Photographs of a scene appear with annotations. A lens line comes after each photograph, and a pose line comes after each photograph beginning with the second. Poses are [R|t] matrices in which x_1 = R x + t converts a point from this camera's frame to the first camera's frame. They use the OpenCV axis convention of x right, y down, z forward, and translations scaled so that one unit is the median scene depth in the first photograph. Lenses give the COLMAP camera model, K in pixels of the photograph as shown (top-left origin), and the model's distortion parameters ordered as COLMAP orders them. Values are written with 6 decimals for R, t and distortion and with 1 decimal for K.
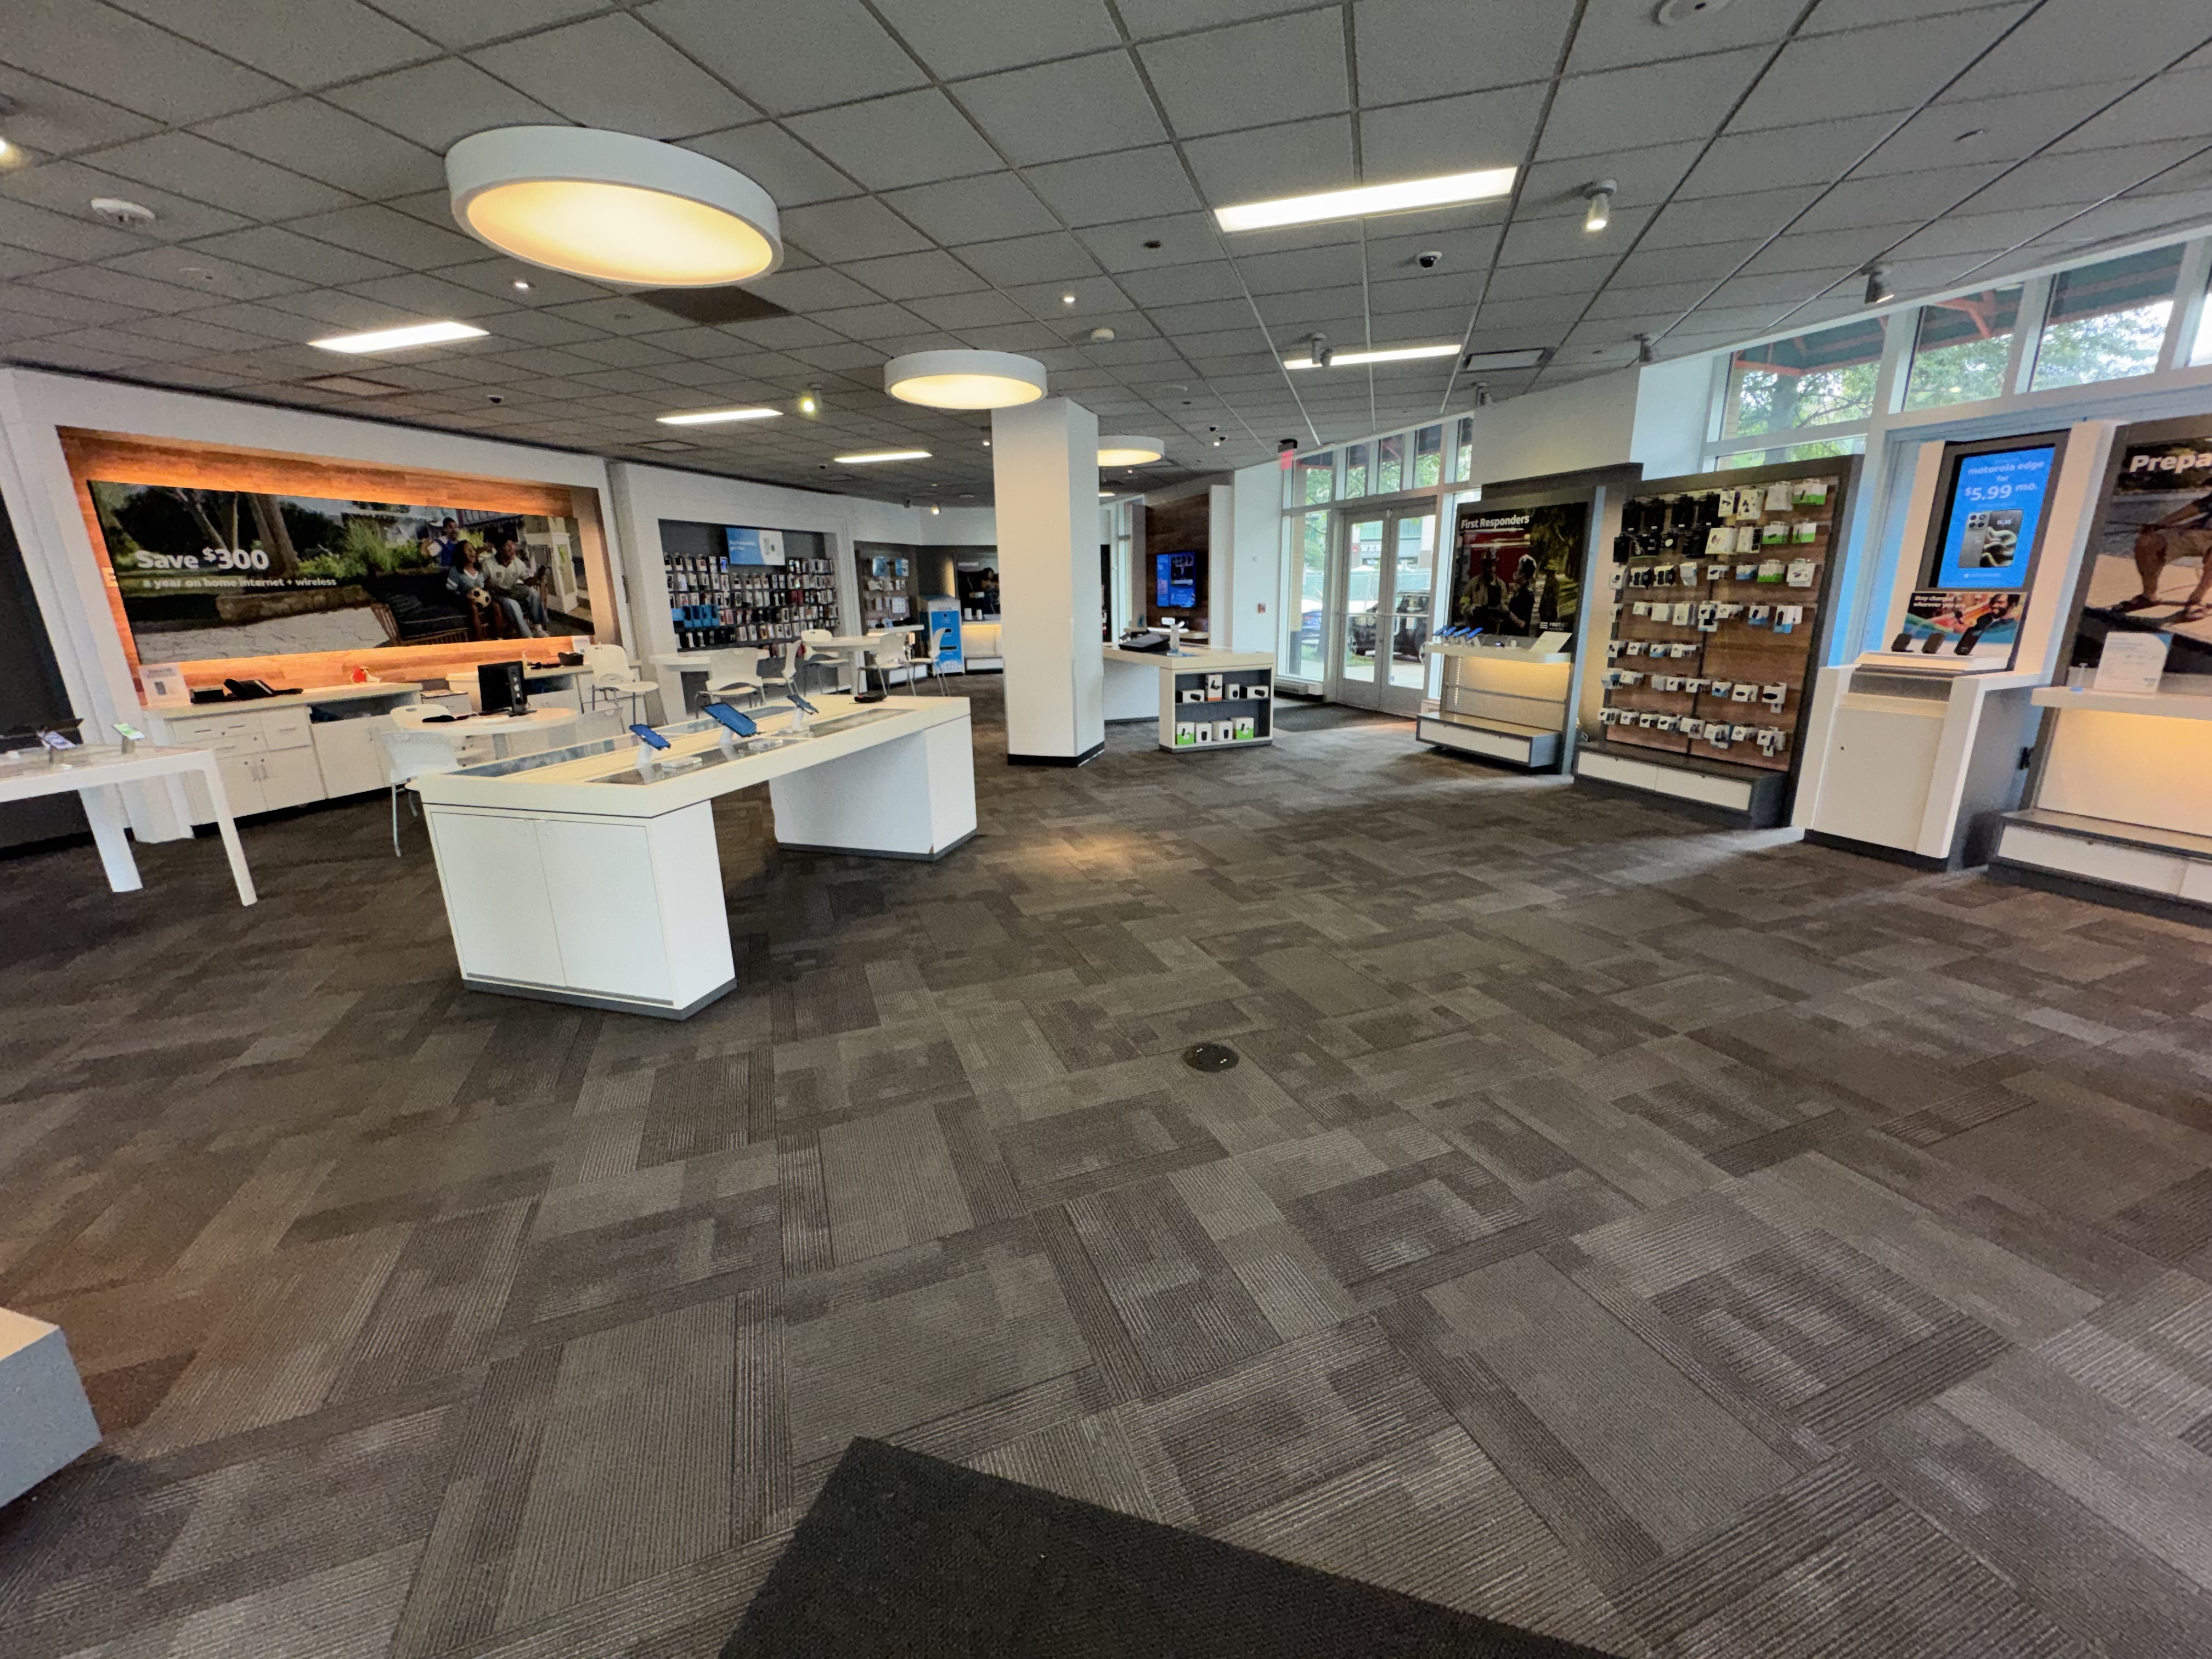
lens RADIAL K [[880.3, 0, 1106.0], [0, 880.3, 829.5], [0, 0, 1]] dist [-0.003270, 0.000185]
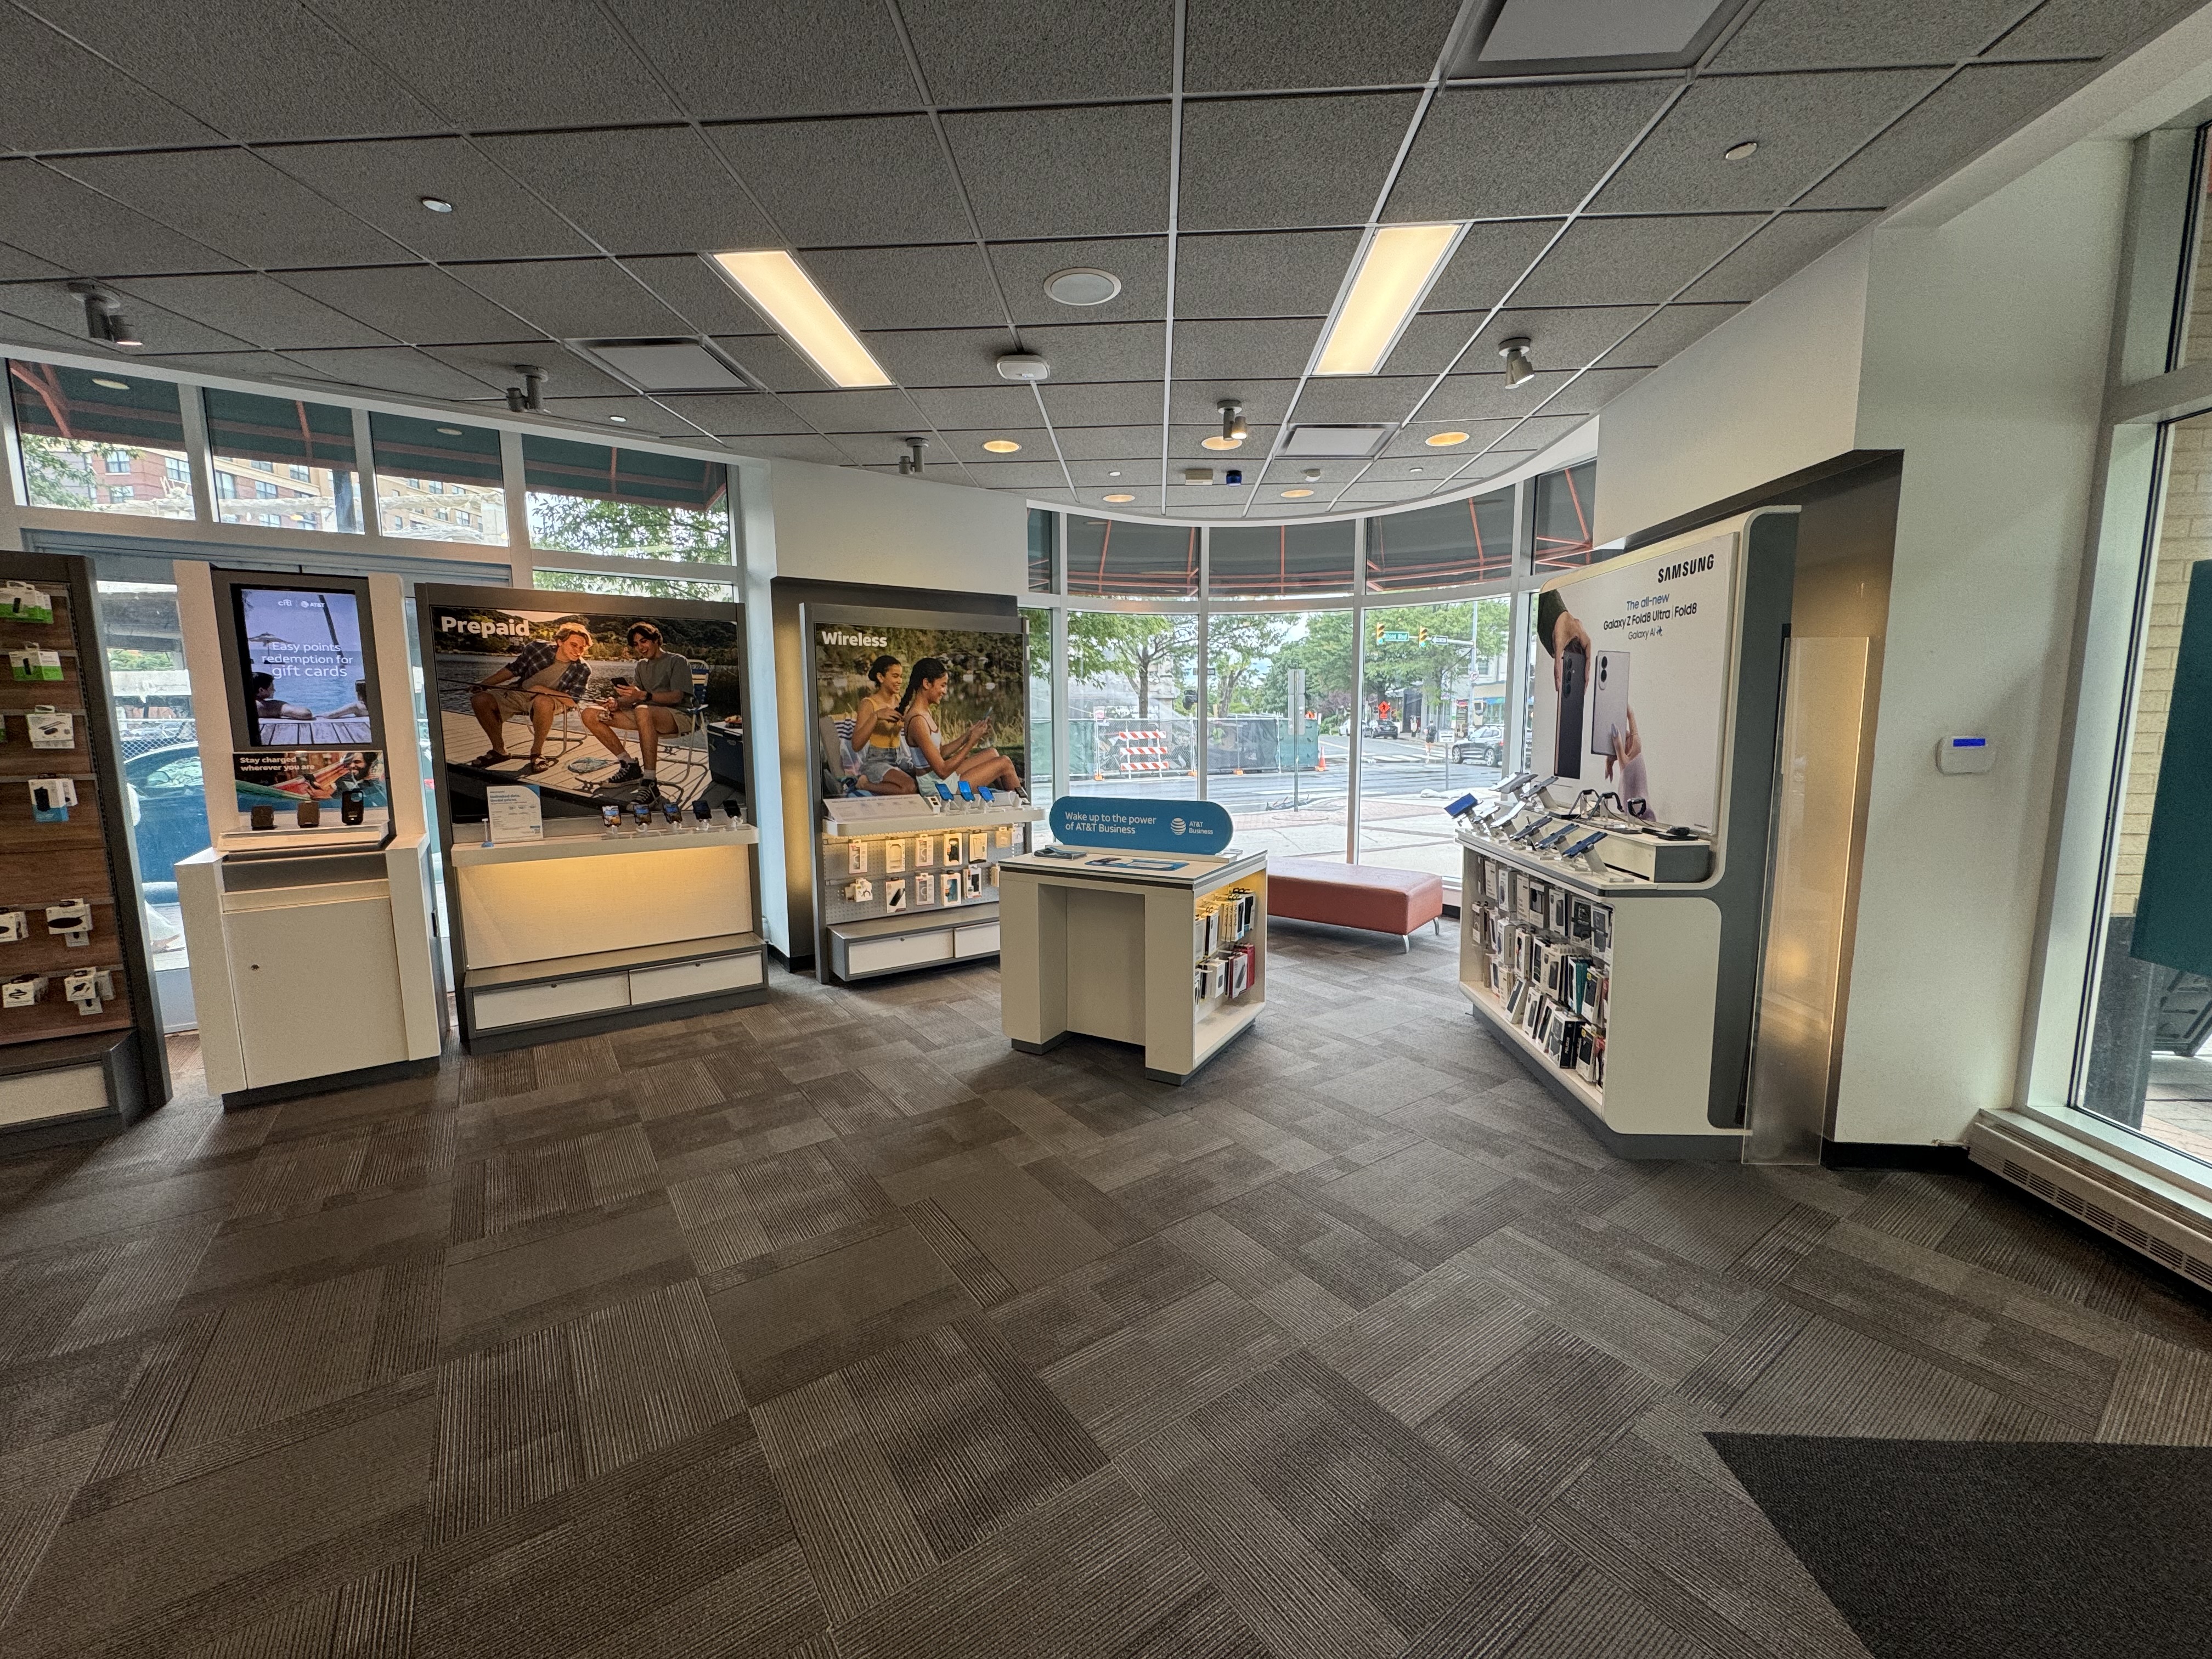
lens RADIAL K [[880.3, 0, 1106.0], [0, 880.3, 829.5], [0, 0, 1]] dist [-0.003270, 0.000185]
pose [[-0.234007, -0.102298, 0.966838, 0.003076], [0.269745, 0.948576, 0.165653, -0.093583], [-0.934066, 0.299564, -0.194379, 0.332931]]
